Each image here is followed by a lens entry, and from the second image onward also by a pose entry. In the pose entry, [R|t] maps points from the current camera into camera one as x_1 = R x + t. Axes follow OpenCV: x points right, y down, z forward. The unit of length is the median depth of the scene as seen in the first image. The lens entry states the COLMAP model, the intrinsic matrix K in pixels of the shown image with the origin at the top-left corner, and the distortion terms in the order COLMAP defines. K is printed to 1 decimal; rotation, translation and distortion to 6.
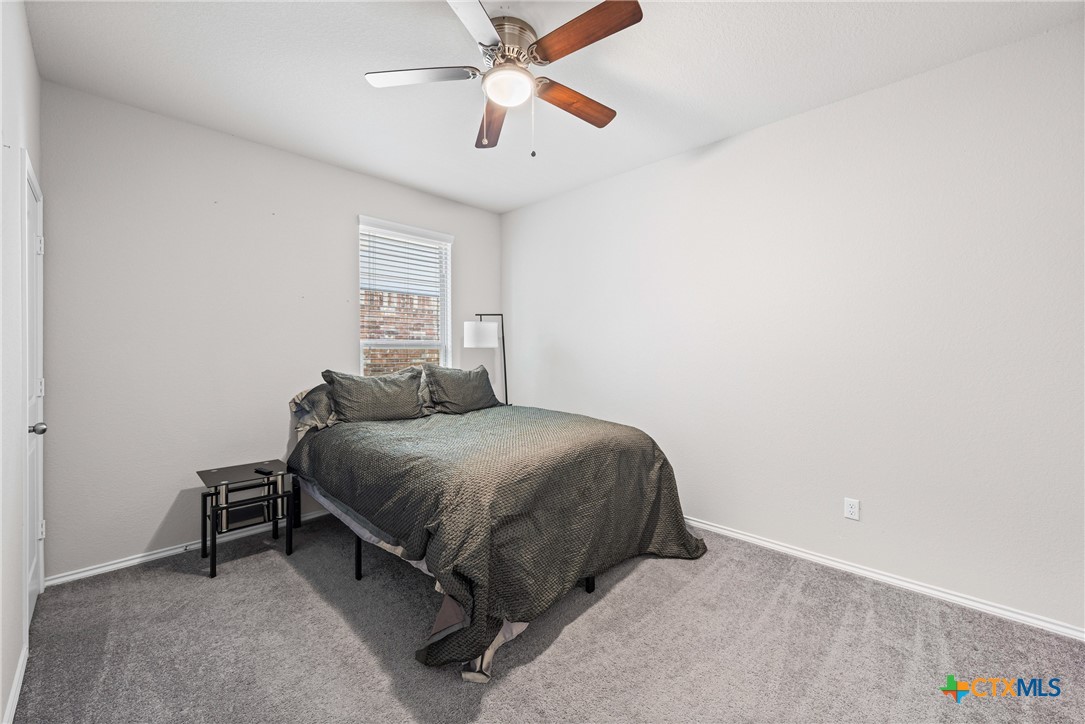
lens RADIAL K [[420.0, 0, 539.7], [0, 420.0, 355.7], [0, 0, 1]] dist [0.000469, 0.000007]
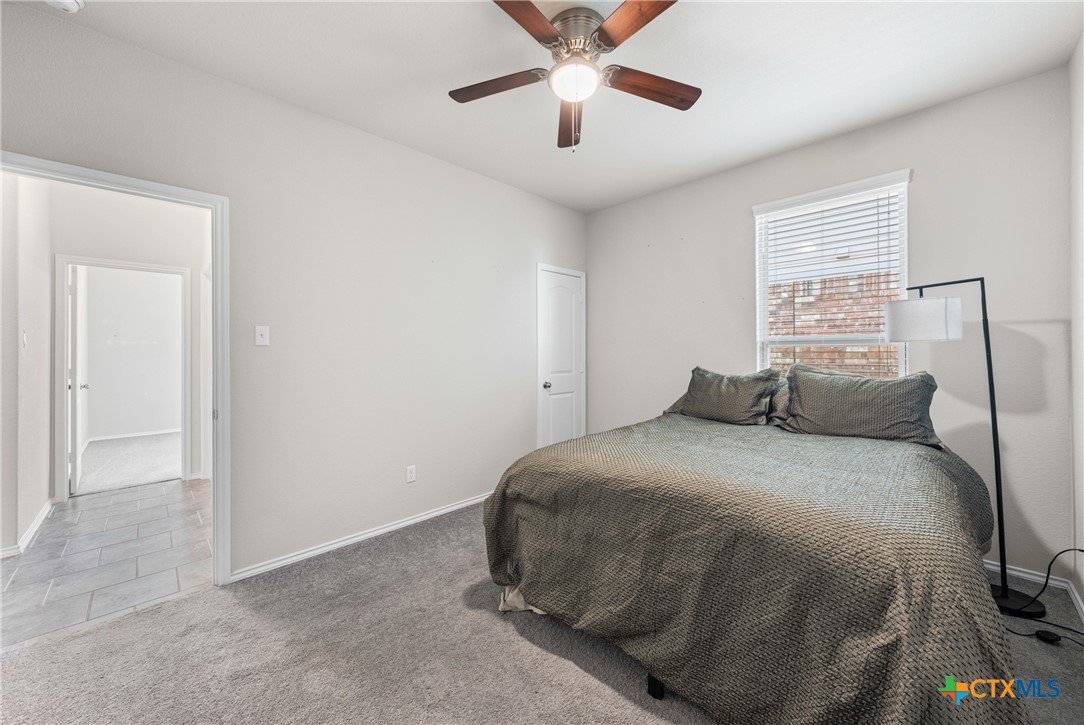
lens RADIAL K [[406.2, 0, 539.0], [0, 406.2, 354.4], [0, 0, 1]] dist [-0.000751, -0.000007]
pose [[-0.021947, 0.006408, -0.999739, 0.566524], [-0.002328, 0.999976, 0.006461, -0.004979], [0.999756, 0.002470, -0.021932, 0.587824]]
